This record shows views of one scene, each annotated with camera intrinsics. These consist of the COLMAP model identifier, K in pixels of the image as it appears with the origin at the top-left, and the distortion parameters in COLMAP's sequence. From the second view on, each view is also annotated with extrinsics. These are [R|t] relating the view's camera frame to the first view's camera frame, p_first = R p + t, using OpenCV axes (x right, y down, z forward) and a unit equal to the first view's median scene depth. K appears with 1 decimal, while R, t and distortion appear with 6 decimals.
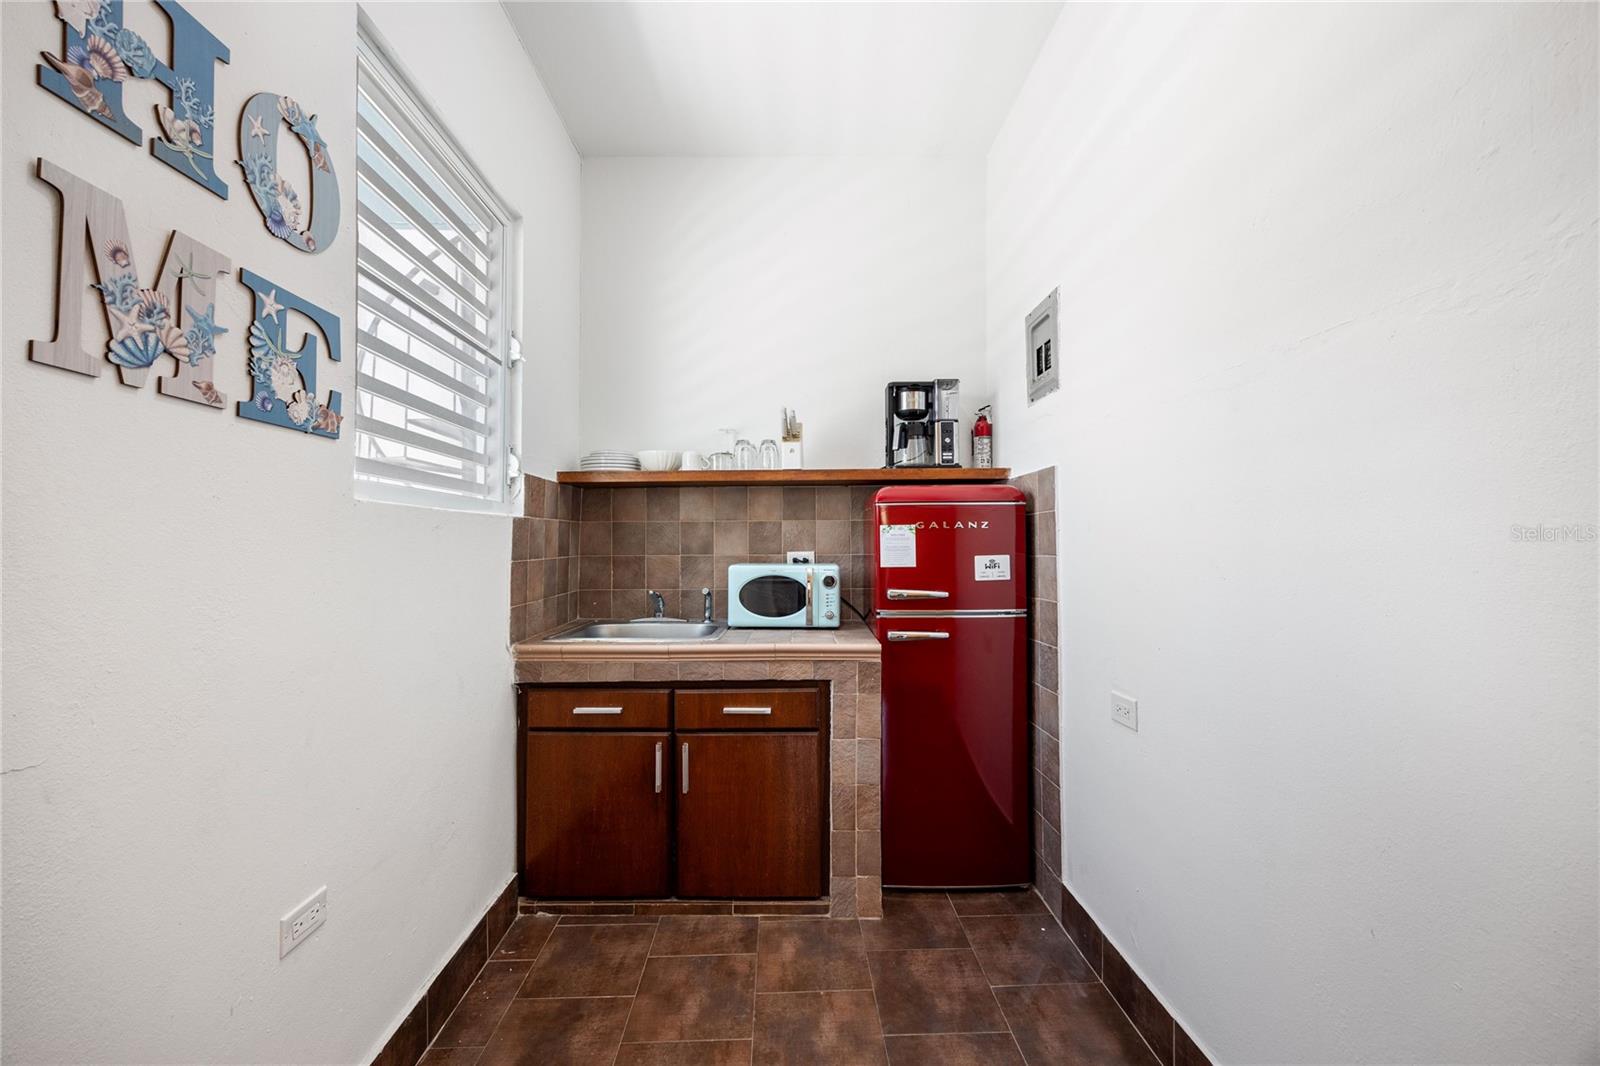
lens RADIAL K [[643.5, 0, 802.4], [0, 643.5, 517.4], [0, 0, 1]] dist [0.007420, -0.001050]
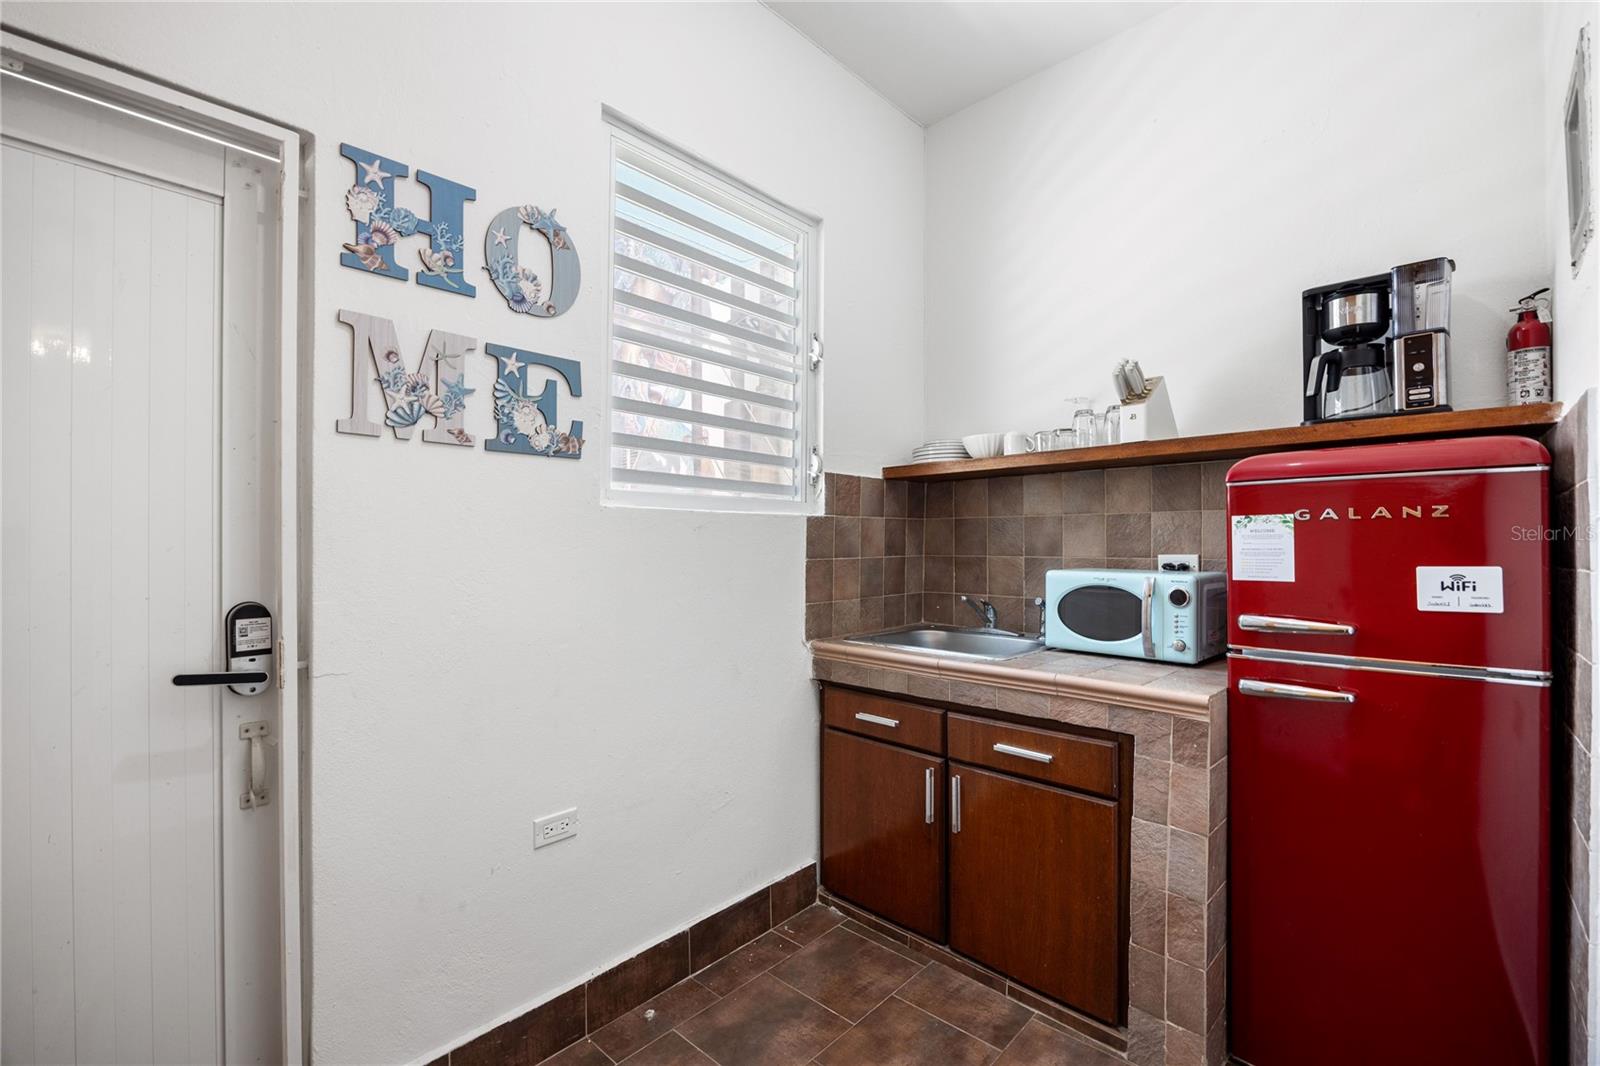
lens RADIAL K [[705.3, 0, 802.8], [0, 705.3, 527.4], [0, 0, 1]] dist [-0.014809, 0.001069]
pose [[0.711738, -0.010858, -0.702361, 0.338290], [0.024841, 0.999644, 0.009719, 0.006150], [0.702006, -0.024365, 0.711754, 0.199534]]
